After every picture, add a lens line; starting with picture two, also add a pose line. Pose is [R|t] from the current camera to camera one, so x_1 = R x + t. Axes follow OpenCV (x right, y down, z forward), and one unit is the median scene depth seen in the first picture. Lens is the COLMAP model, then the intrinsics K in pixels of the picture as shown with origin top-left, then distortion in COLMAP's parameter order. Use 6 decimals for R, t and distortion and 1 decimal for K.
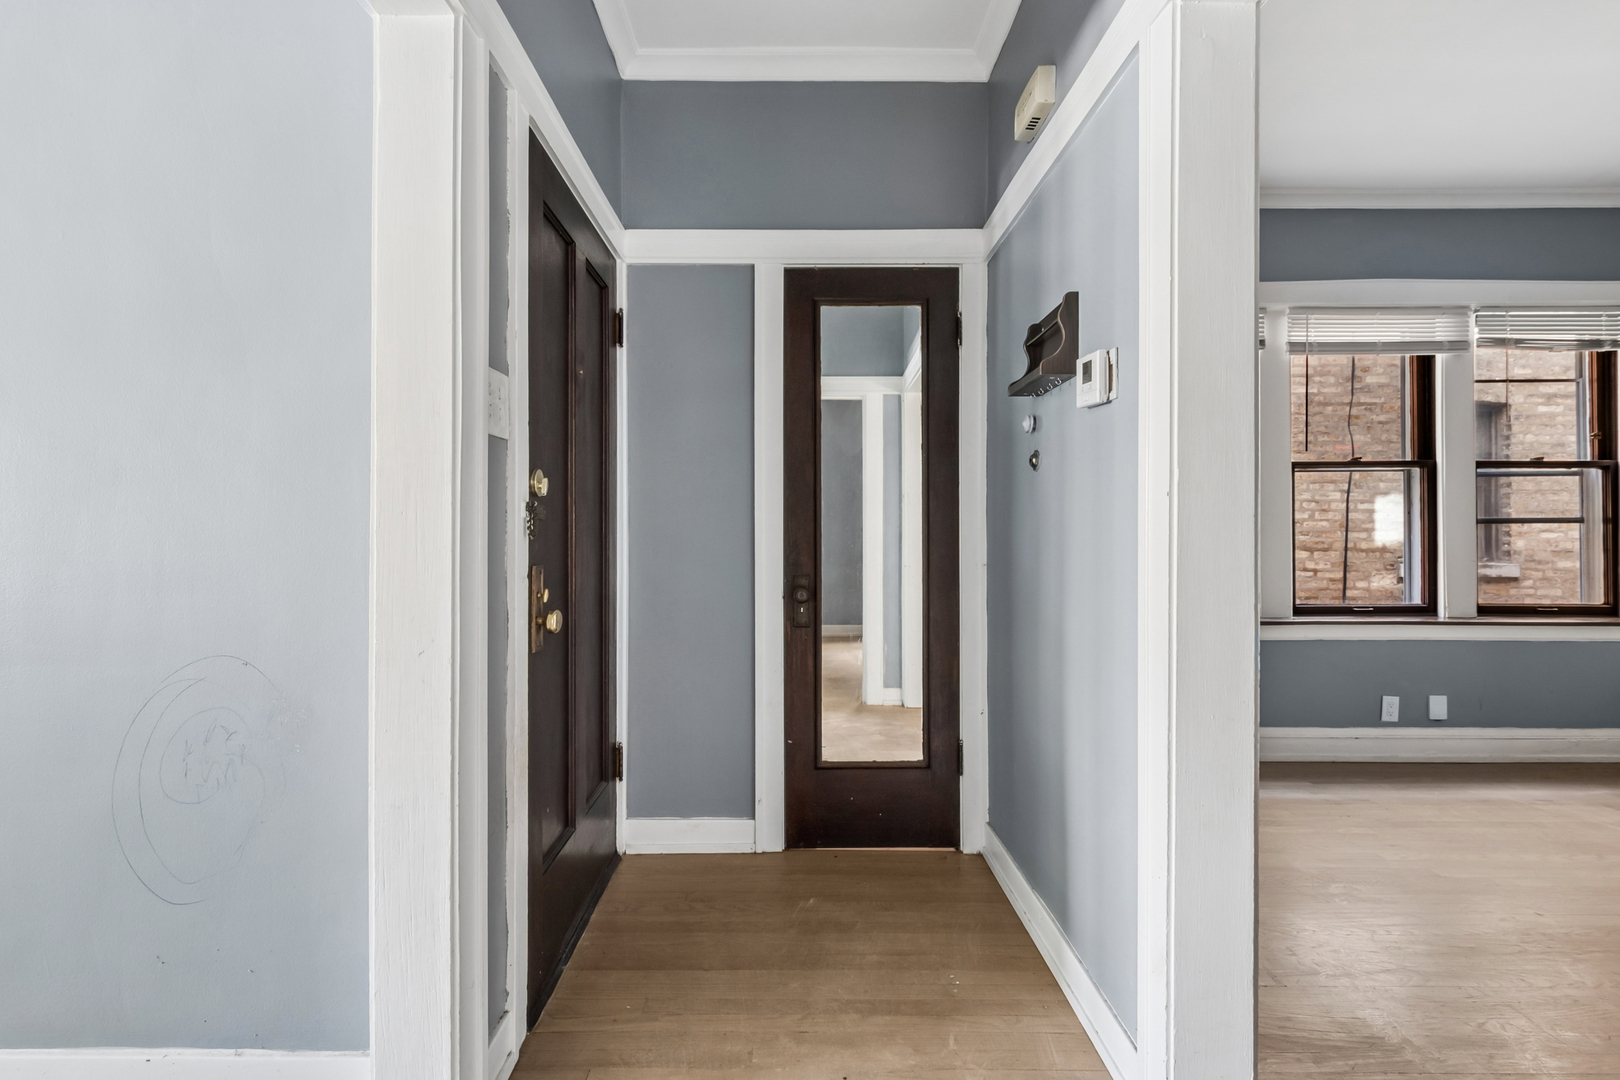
lens RADIAL K [[718.9, 0, 806.0], [0, 718.9, 533.1], [0, 0, 1]] dist [0.004023, 0.000610]
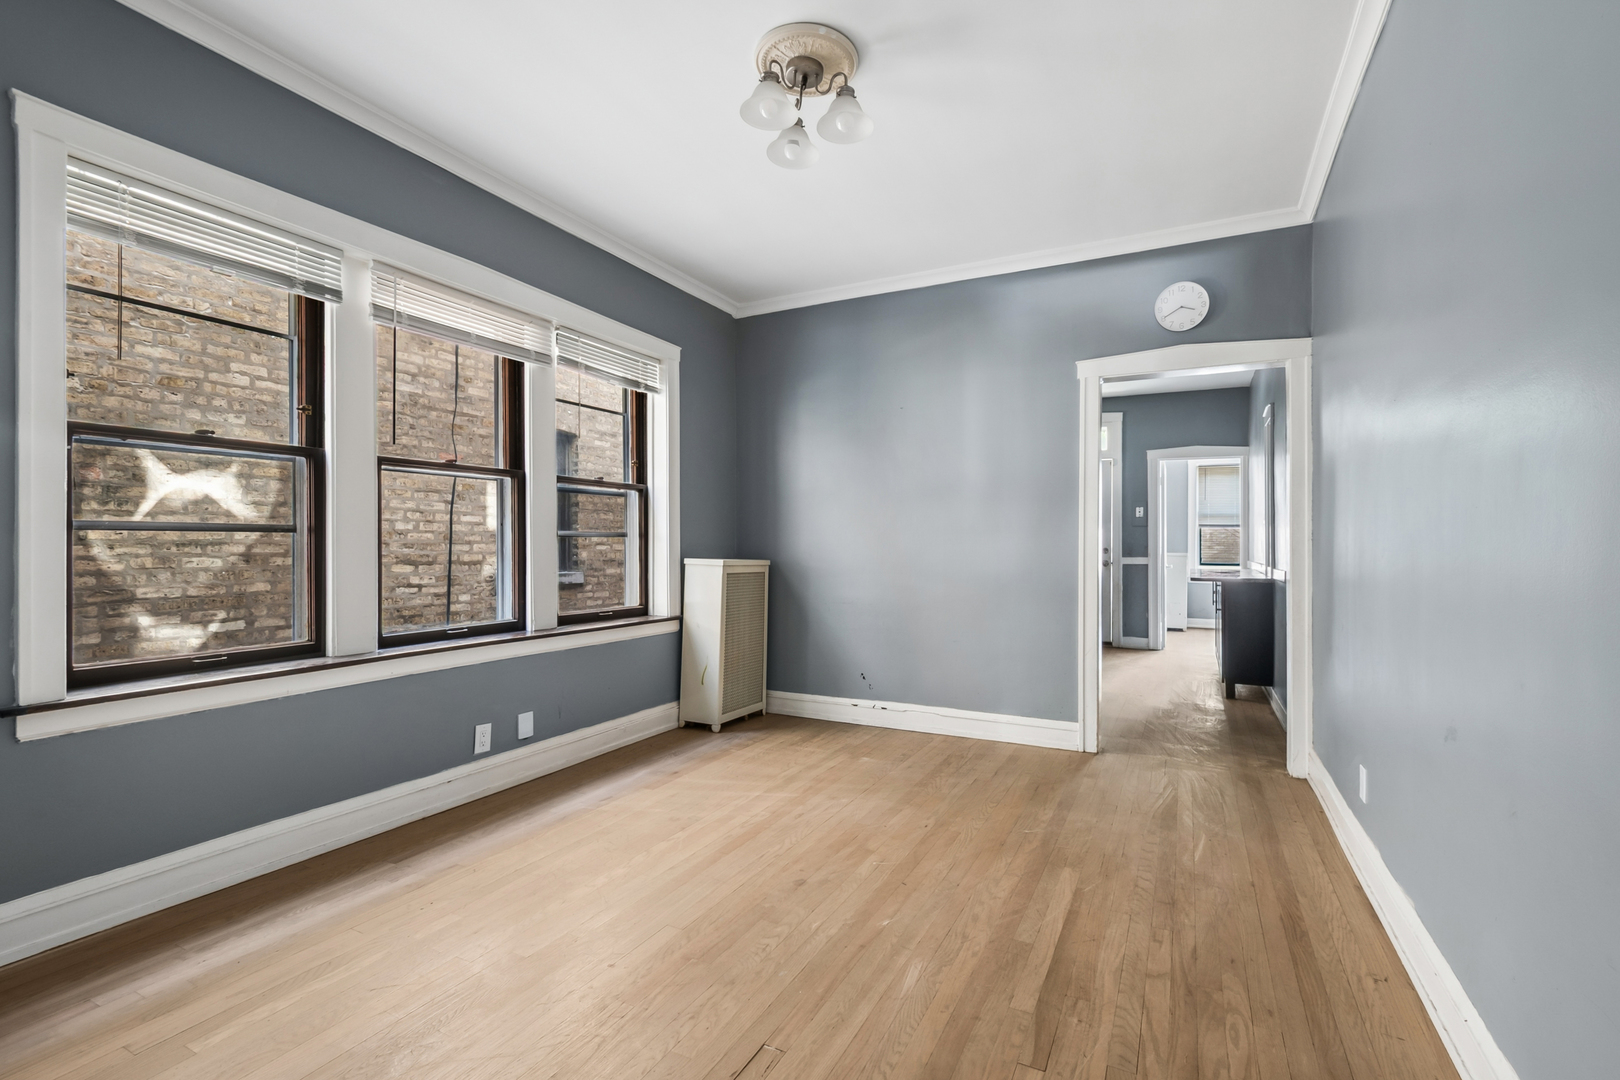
lens RADIAL K [[716.1, 0, 830.2], [0, 716.1, 543.0], [0, 0, 1]] dist [0.002330, 0.000038]
pose [[0.437574, 0.003913, 0.899174, 0.114426], [-0.000390, 0.999991, -0.004162, 0.000236], [-0.899182, 0.001471, 0.437572, 0.127738]]
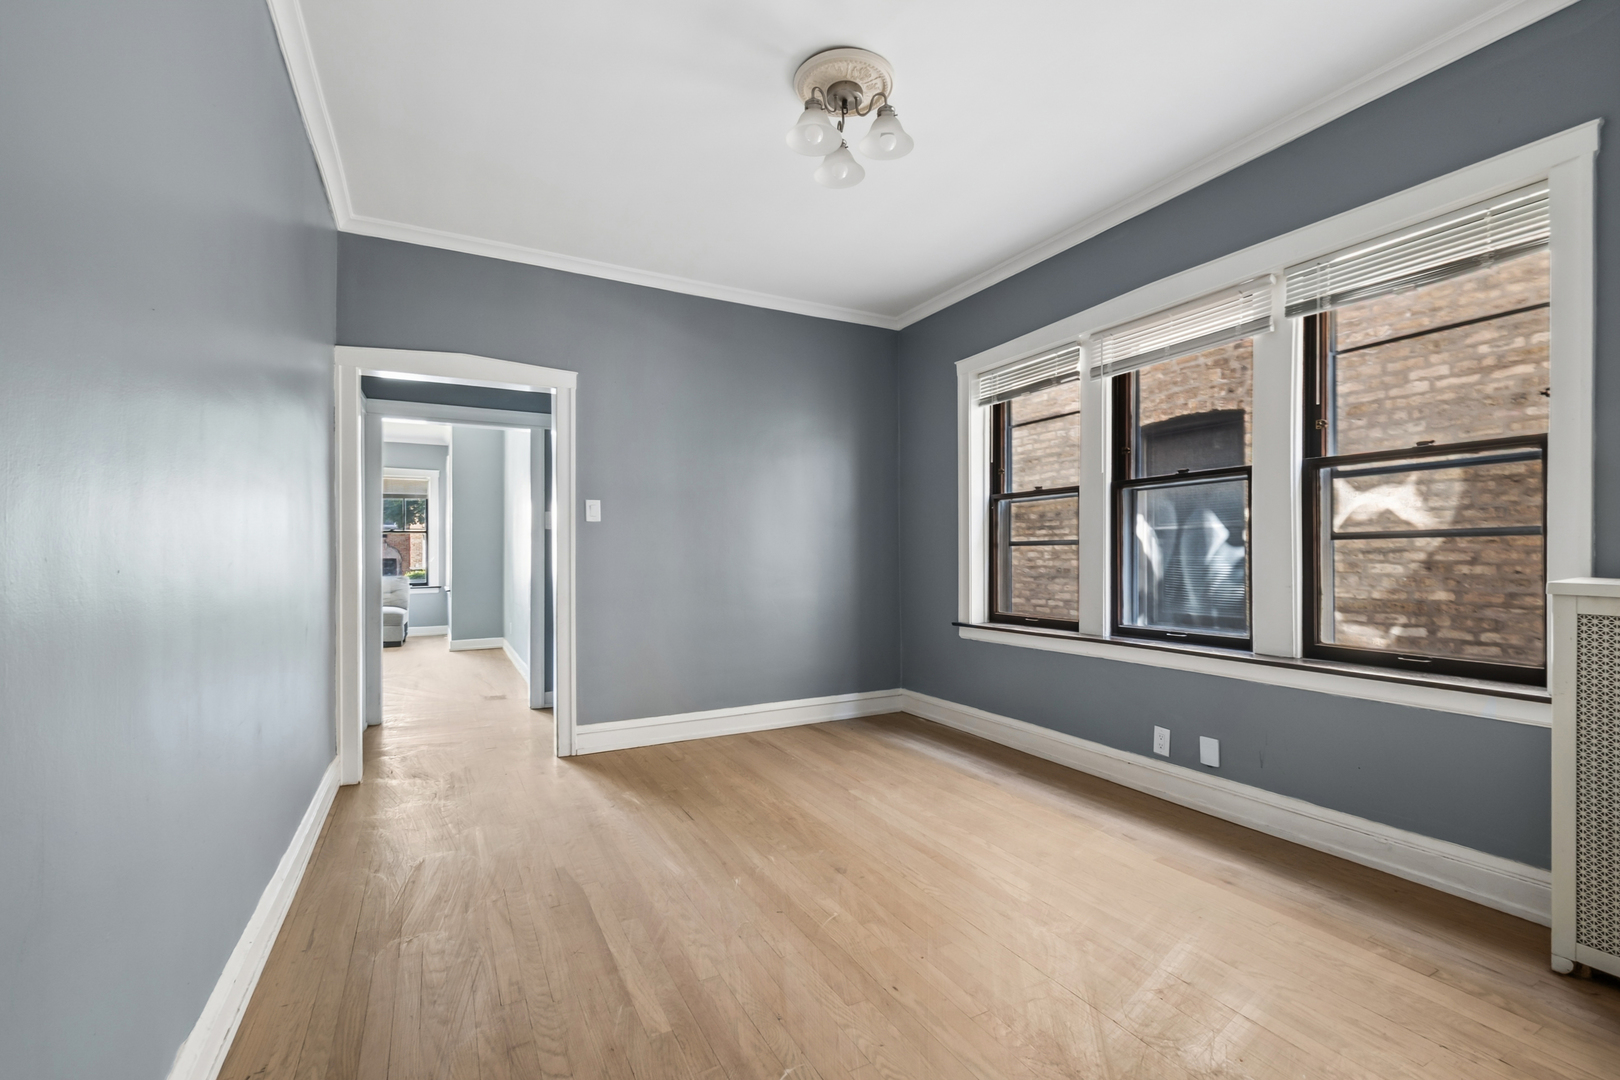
lens RADIAL K [[693.8, 0, 812.0], [0, 693.8, 557.3], [0, 0, 1]] dist [0.002190, 0.000176]
pose [[0.484612, 0.000511, -0.874729, 0.838138], [0.002794, 0.999994, 0.002132, 0.001589], [0.874725, -0.003477, 0.484607, 0.103921]]
